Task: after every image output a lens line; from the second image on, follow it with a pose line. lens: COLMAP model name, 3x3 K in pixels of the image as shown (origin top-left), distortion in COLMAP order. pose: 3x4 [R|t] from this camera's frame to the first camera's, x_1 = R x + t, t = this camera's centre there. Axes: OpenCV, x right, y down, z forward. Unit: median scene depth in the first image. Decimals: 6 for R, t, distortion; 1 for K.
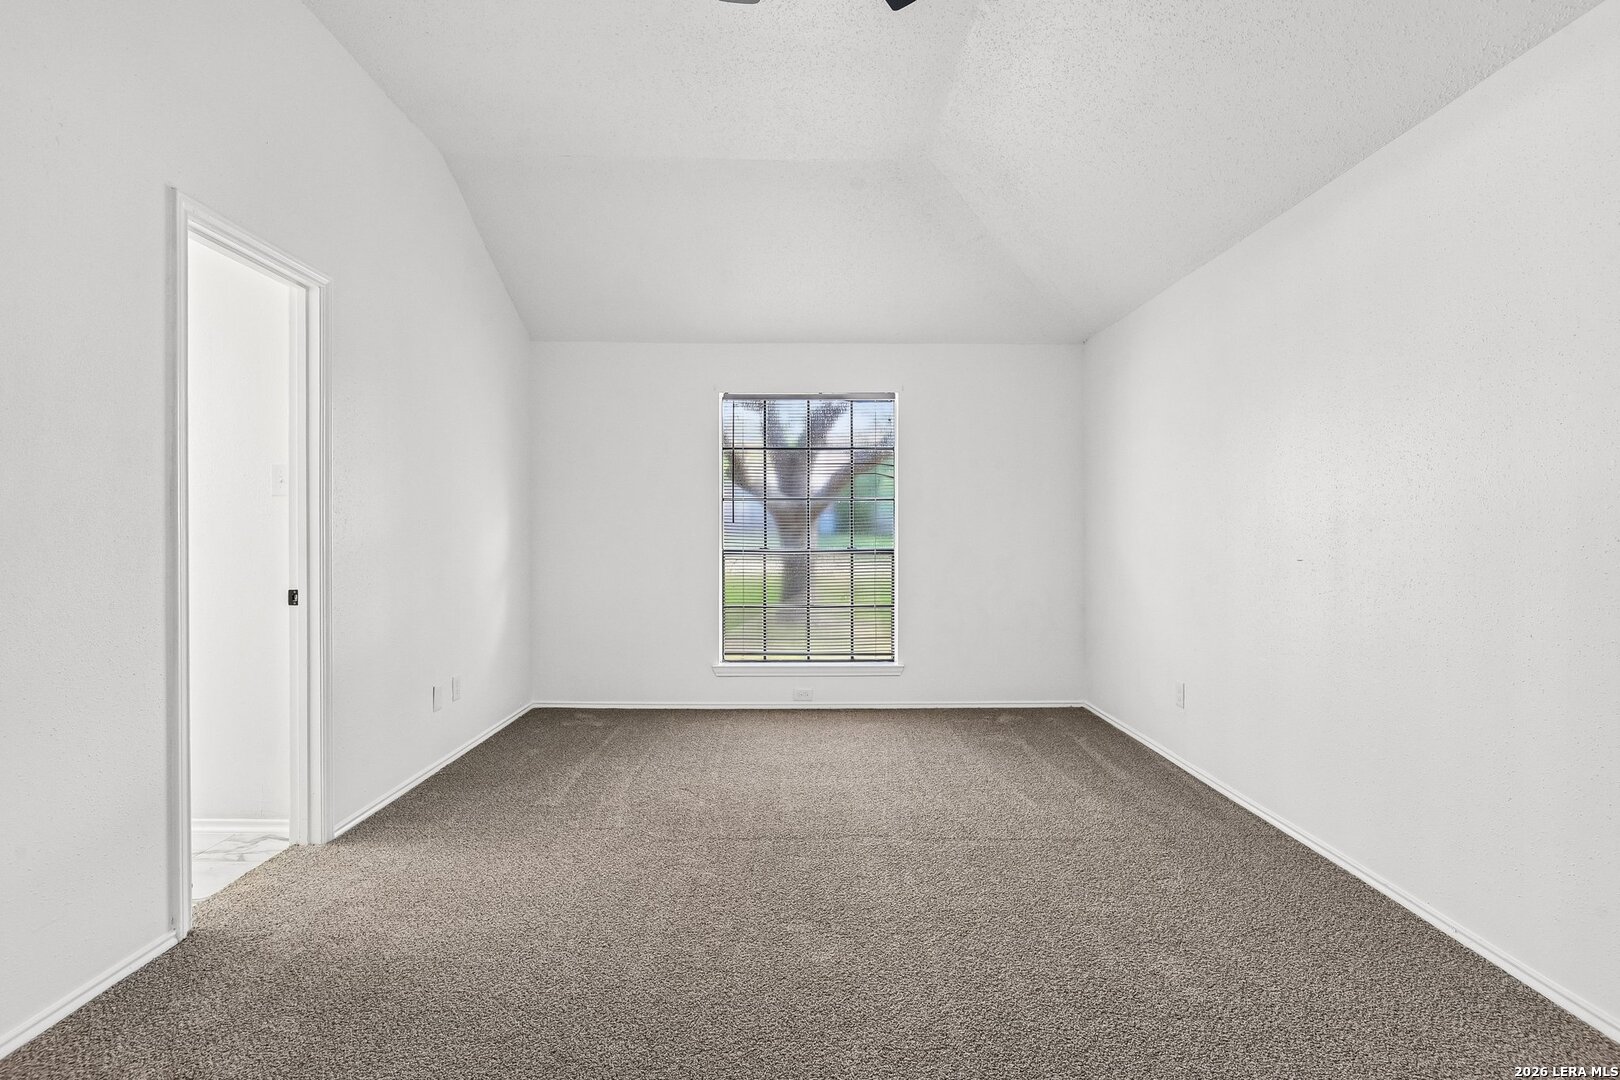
lens RADIAL K [[759.6, 0, 809.7], [0, 759.6, 540.4], [0, 0, 1]] dist [0.000195, -0.004485]
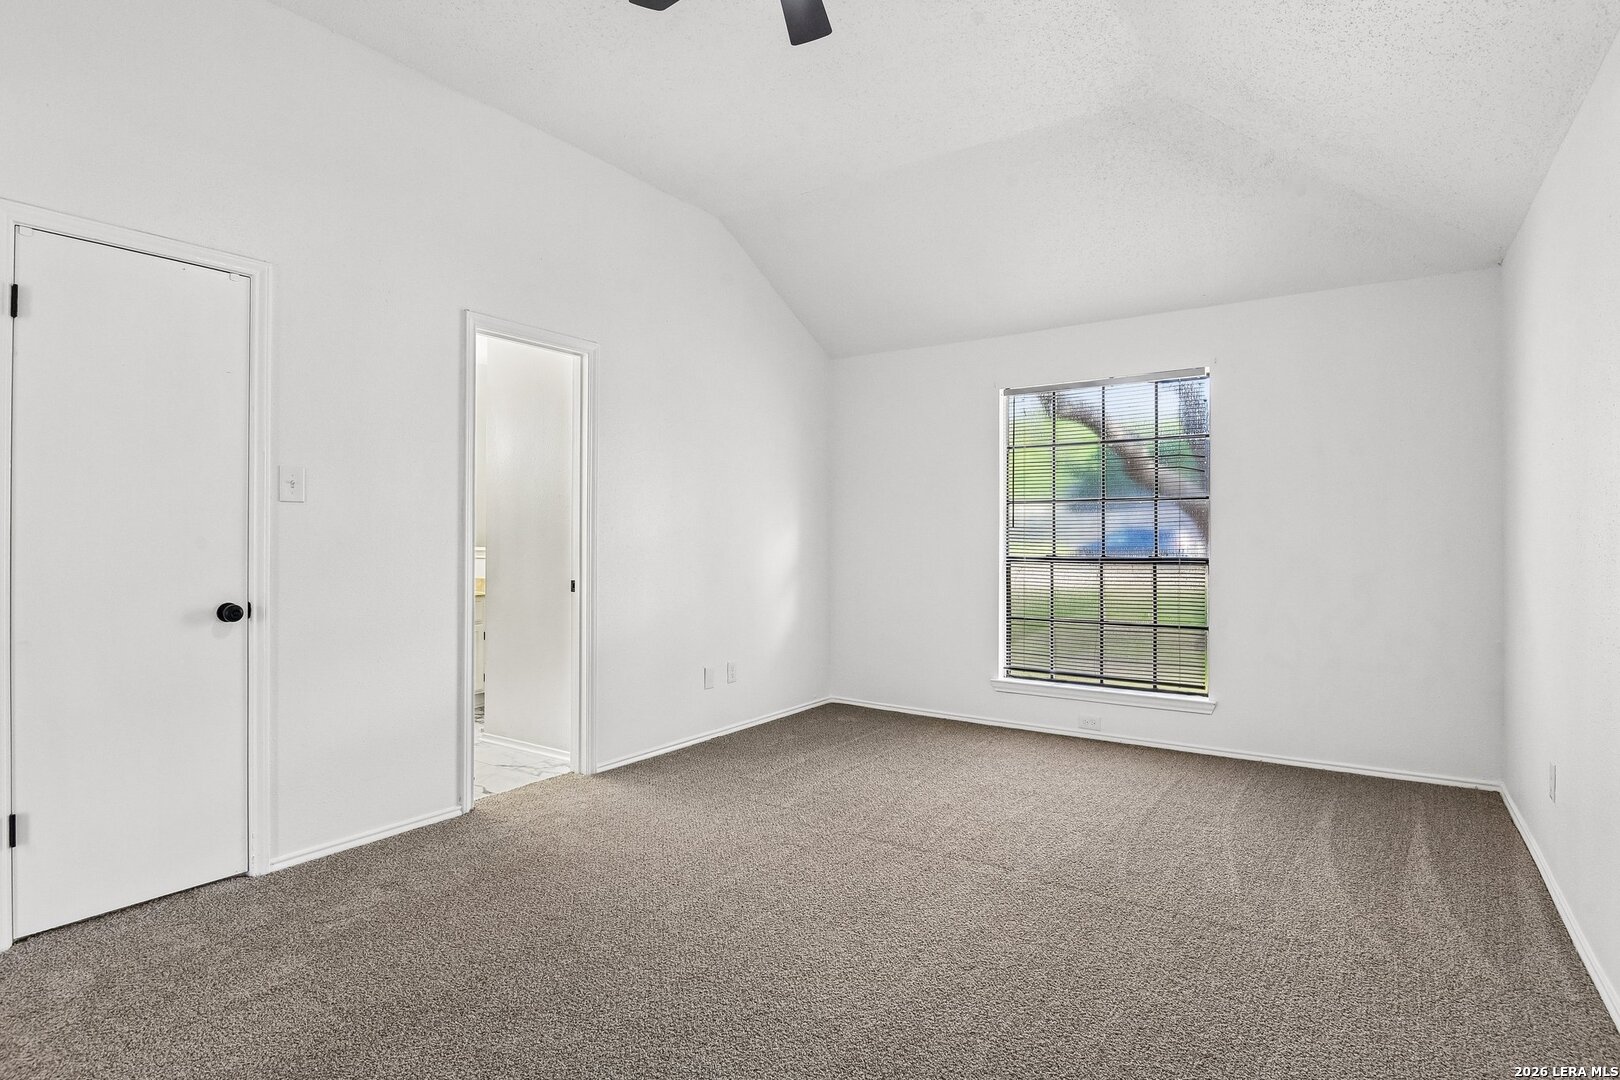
lens RADIAL K [[838.0, 0, 802.6], [0, 838.0, 531.6], [0, 0, 1]] dist [0.012222, -0.004822]
pose [[0.818333, -0.004006, -0.574730, 0.366335], [-0.006074, 0.999860, -0.015618, -0.000651], [0.574712, 0.016272, 0.818194, 0.013756]]
